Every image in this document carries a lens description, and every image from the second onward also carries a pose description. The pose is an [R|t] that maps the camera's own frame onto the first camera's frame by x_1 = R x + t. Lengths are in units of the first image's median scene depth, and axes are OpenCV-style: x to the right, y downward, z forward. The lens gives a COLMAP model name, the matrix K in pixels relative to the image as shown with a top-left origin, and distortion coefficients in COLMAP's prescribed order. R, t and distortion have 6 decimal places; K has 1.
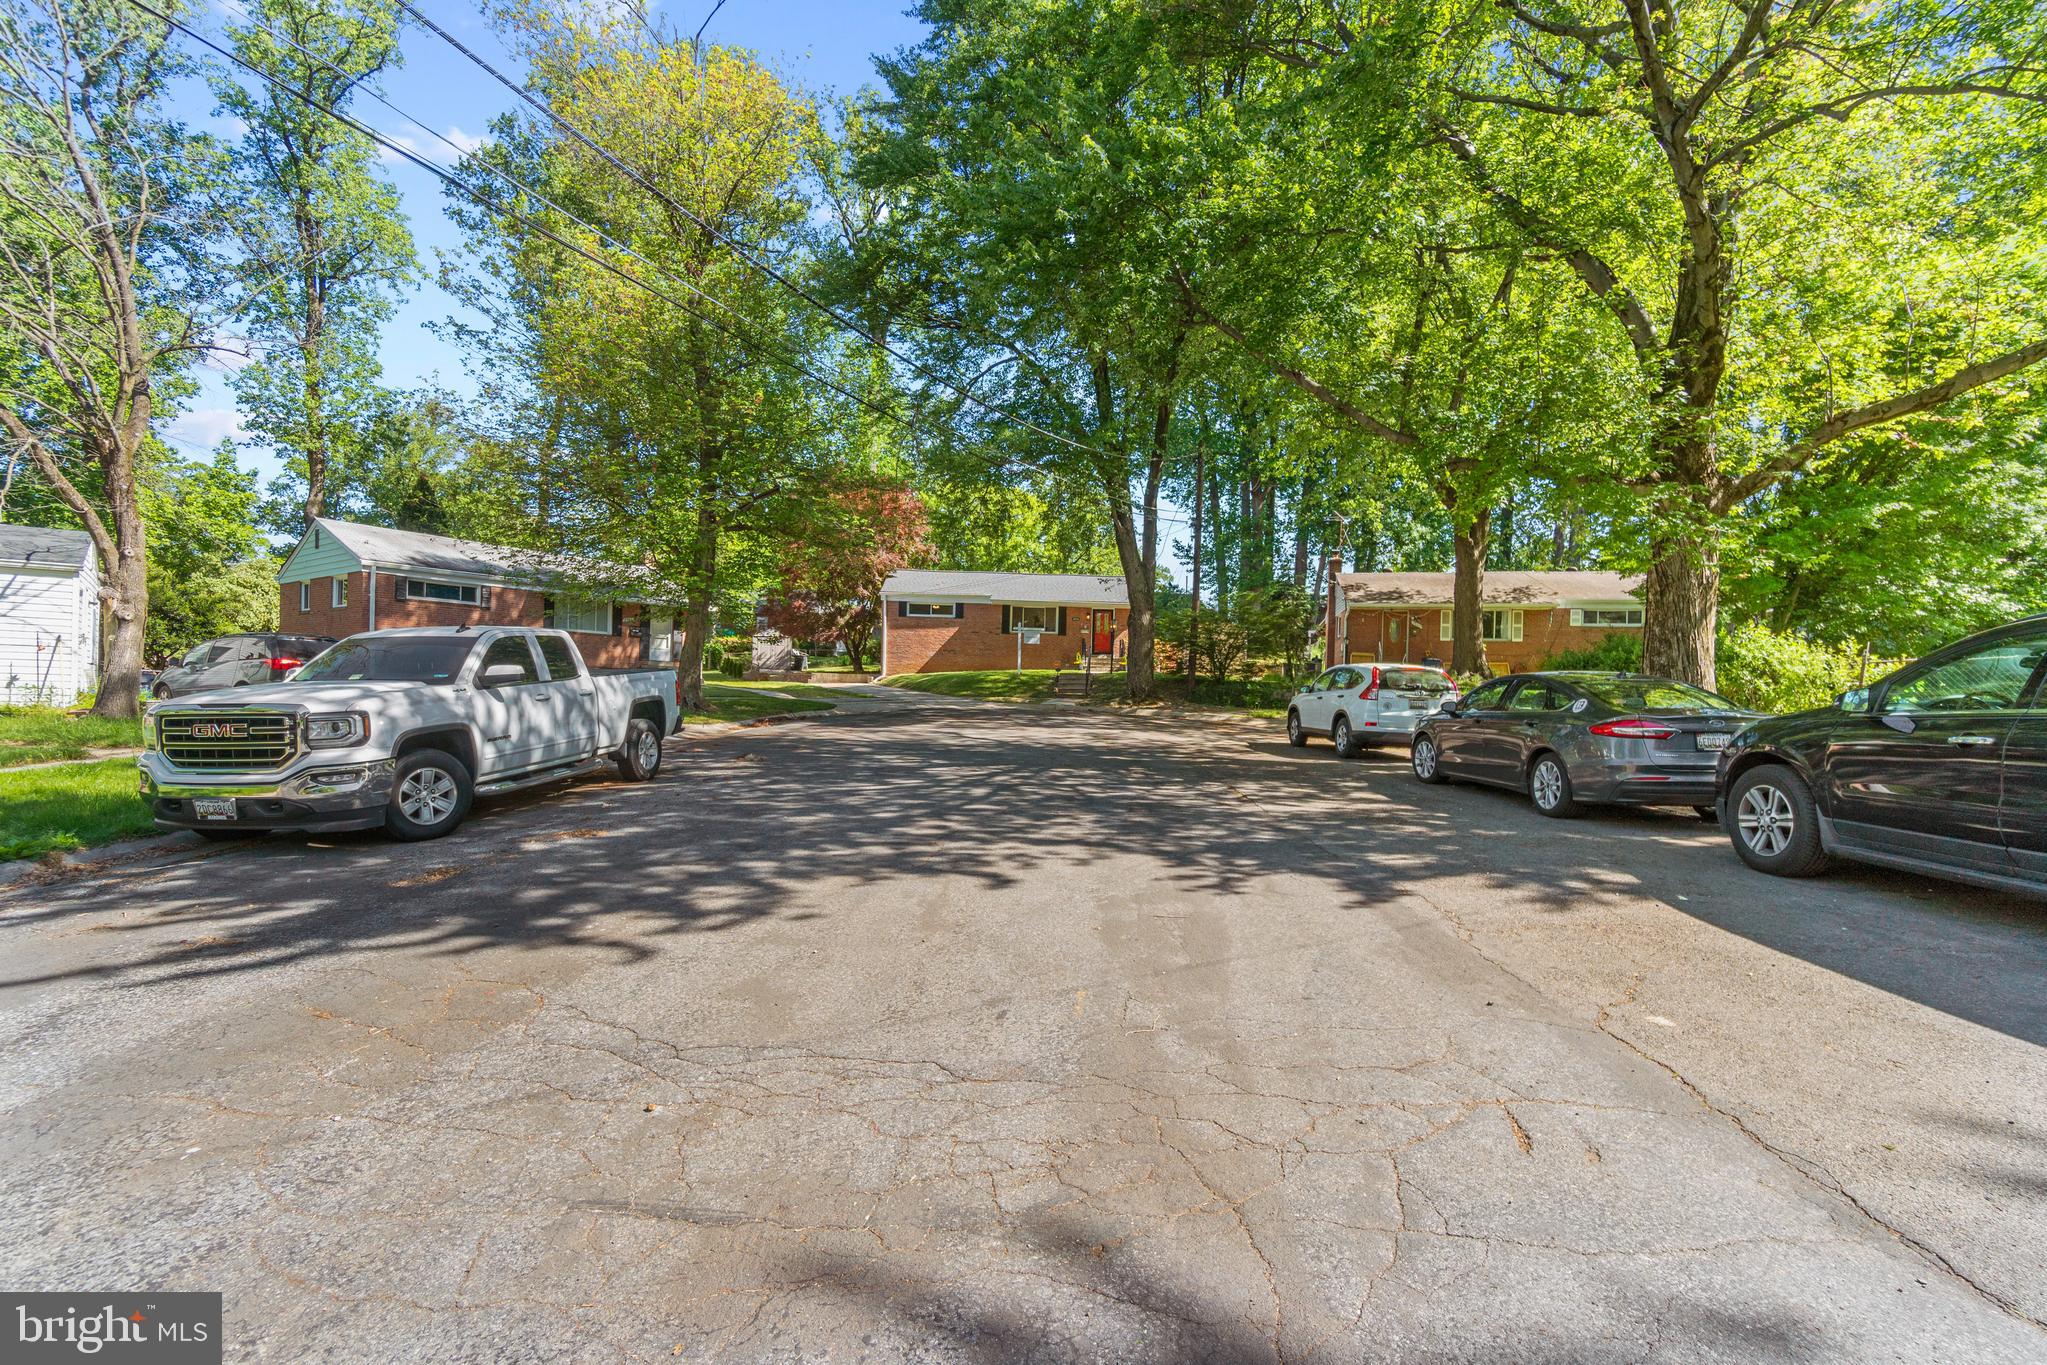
lens RADIAL K [[917.2, 0, 1015.7], [0, 917.2, 658.7], [0, 0, 1]] dist [-0.013880, 0.008665]
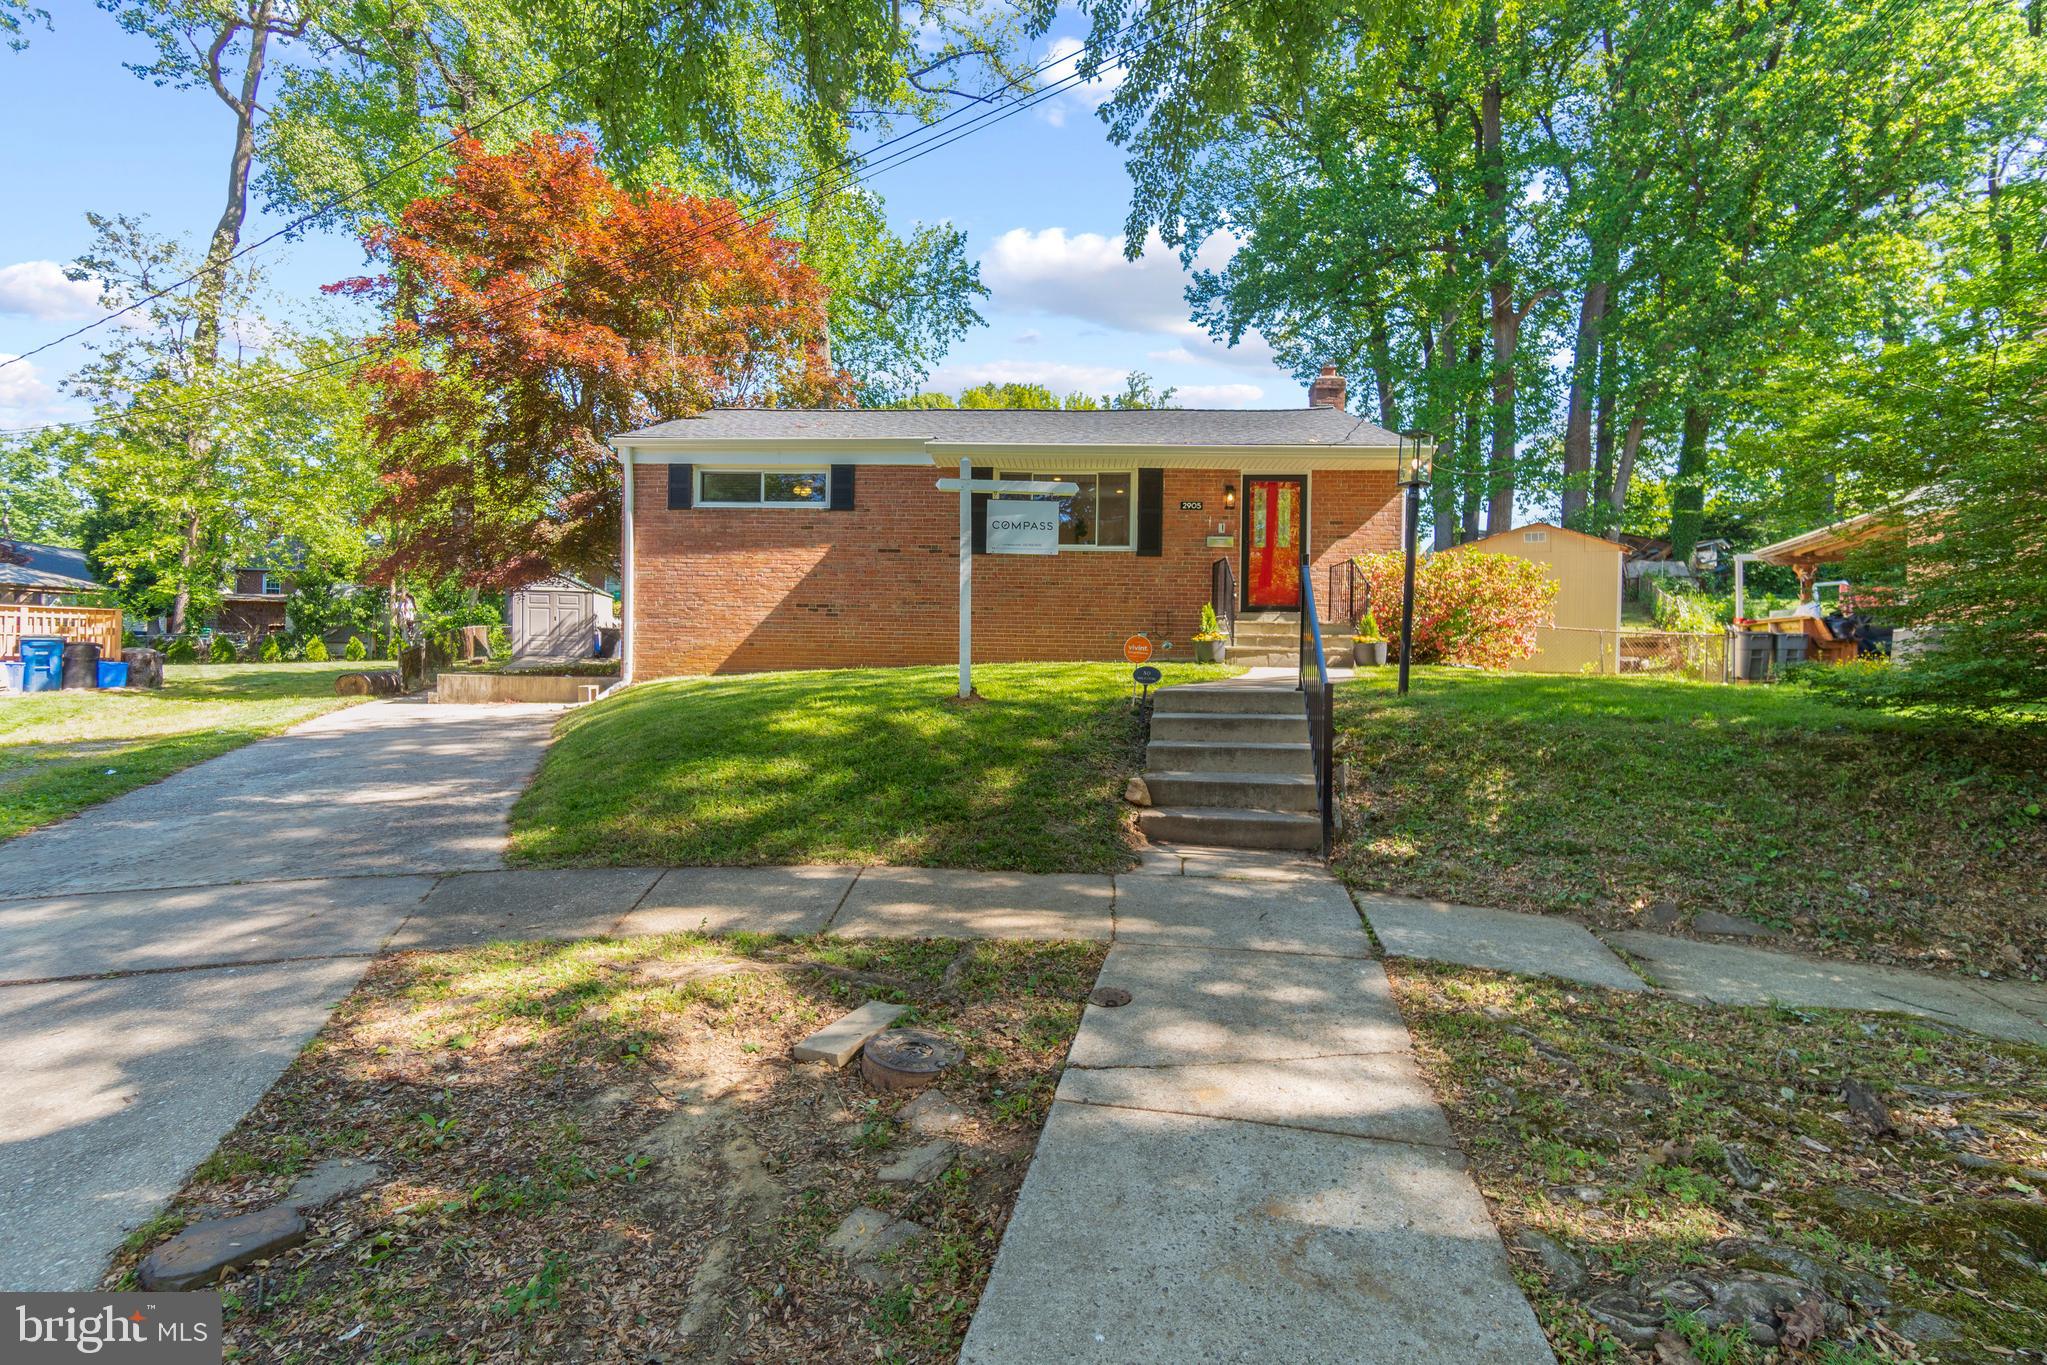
lens RADIAL K [[889.0, 0, 1008.4], [0, 889.0, 677.4], [0, 0, 1]] dist [-0.004654, -0.000114]
pose [[0.996076, -0.004309, -0.088402, 0.028302], [0.008593, 0.998804, 0.048136, 0.002133], [0.088089, -0.048707, 0.994921, 0.675909]]
